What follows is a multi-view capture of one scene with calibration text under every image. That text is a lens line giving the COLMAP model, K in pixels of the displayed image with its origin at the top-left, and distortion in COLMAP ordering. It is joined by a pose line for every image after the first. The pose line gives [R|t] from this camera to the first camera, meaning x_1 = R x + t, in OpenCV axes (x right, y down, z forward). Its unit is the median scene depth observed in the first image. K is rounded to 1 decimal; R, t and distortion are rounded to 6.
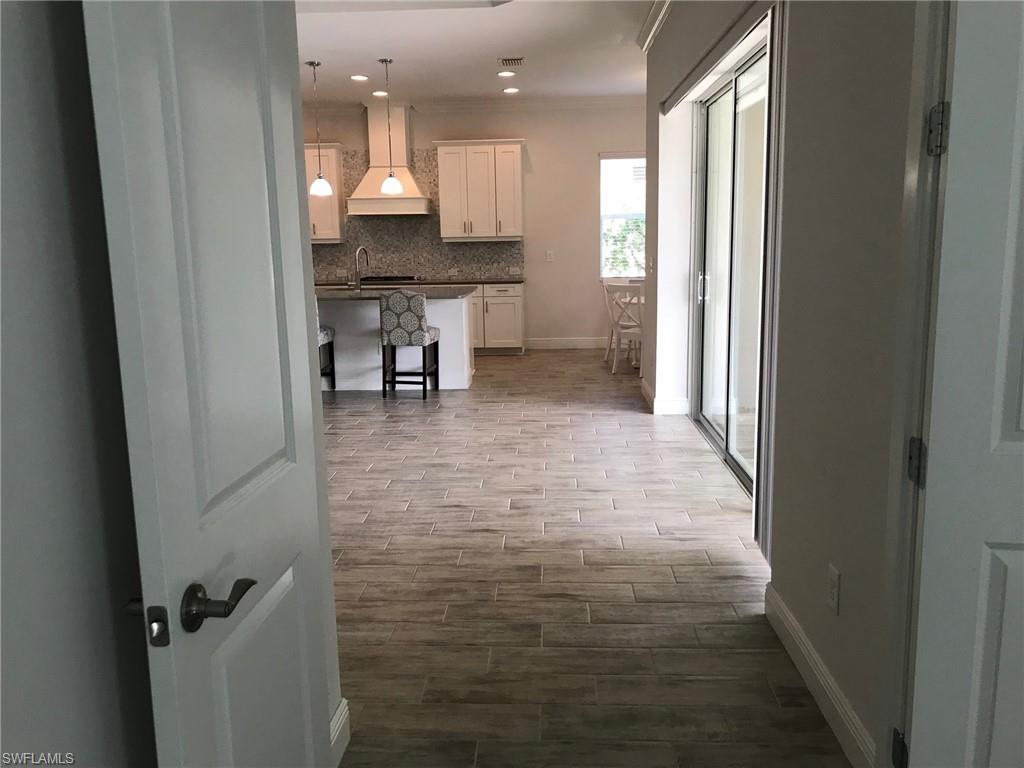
lens RADIAL K [[842.1, 0, 505.2], [0, 842.1, 405.1], [0, 0, 1]] dist [0.032414, -0.039424]
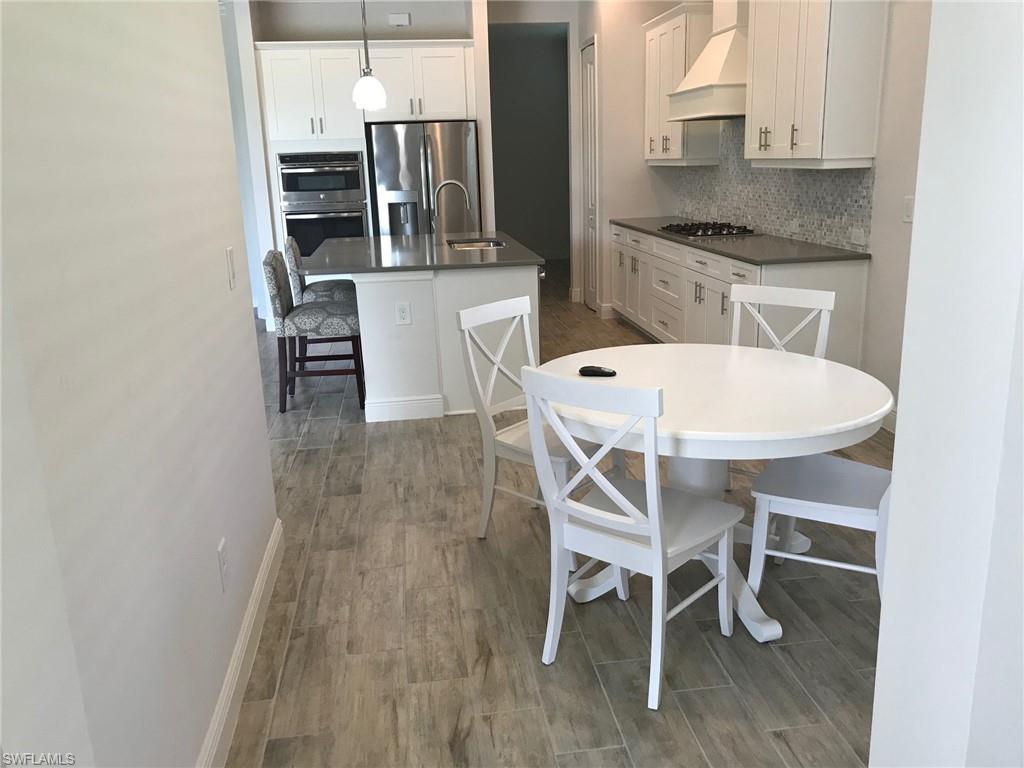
lens RADIAL K [[842.1, 0, 509.4], [0, 842.1, 388.3], [0, 0, 1]] dist [0.032414, -0.039424]
pose [[0.197387, 0.271525, -0.941973, 0.489343], [-0.165361, 0.956331, 0.241013, -0.186216], [0.966279, 0.108193, 0.233667, 0.846091]]
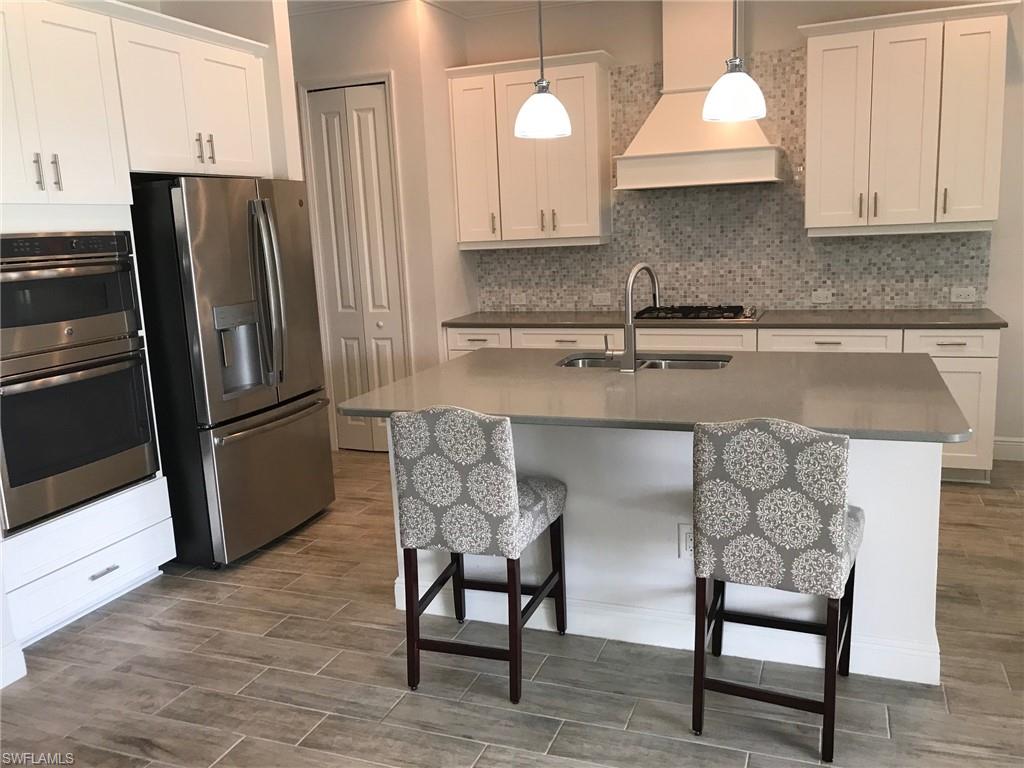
lens RADIAL K [[842.1, 0, 513.4], [0, 842.1, 379.3], [0, 0, 1]] dist [0.032414, -0.039424]
pose [[0.951663, 0.030525, -0.305624, -0.095694], [-0.032426, 0.999473, -0.001144, -0.120203], [0.305428, 0.010999, 0.952152, 0.552026]]
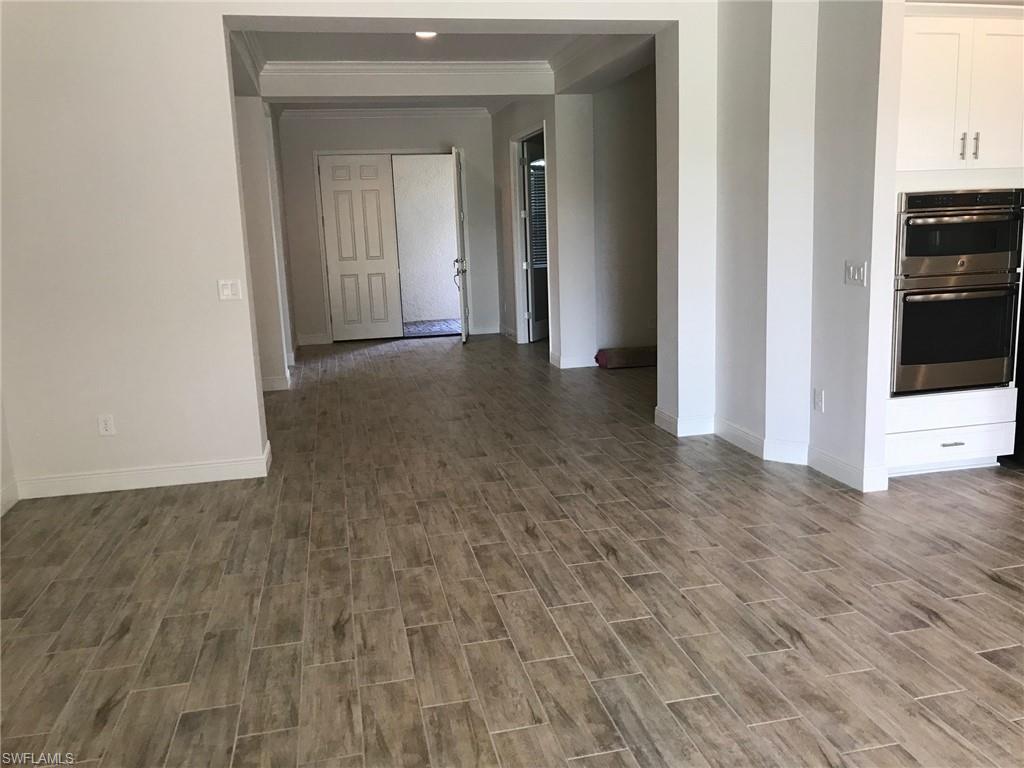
lens RADIAL K [[842.1, 0, 495.9], [0, 842.1, 375.0], [0, 0, 1]] dist [0.032414, -0.039424]
pose [[0.259078, 0.177024, -0.949495, 0.025399], [-0.155078, 0.977930, 0.140011, -0.097720], [0.953325, 0.110972, 0.280813, 0.445256]]
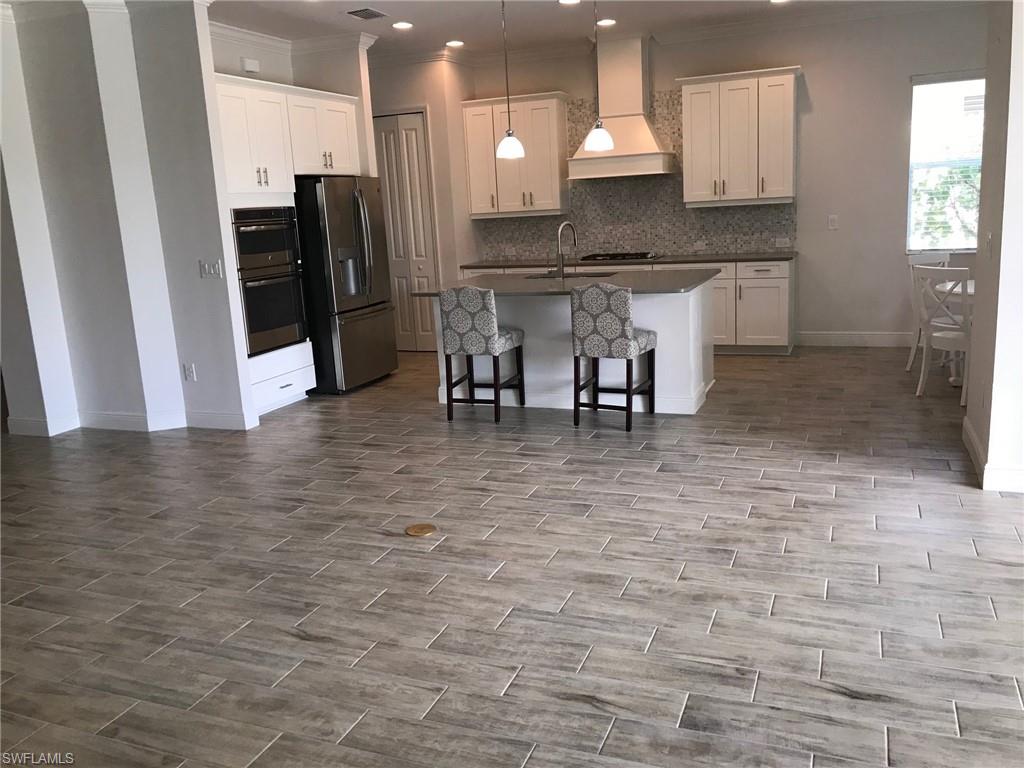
lens RADIAL K [[842.1, 0, 511.4], [0, 842.1, 381.4], [0, 0, 1]] dist [0.032414, -0.039424]
pose [[0.945413, 0.034703, -0.324021, 0.036419], [-0.027456, 0.999261, 0.026912, -0.055953], [0.324716, -0.016547, 0.945667, 0.229710]]
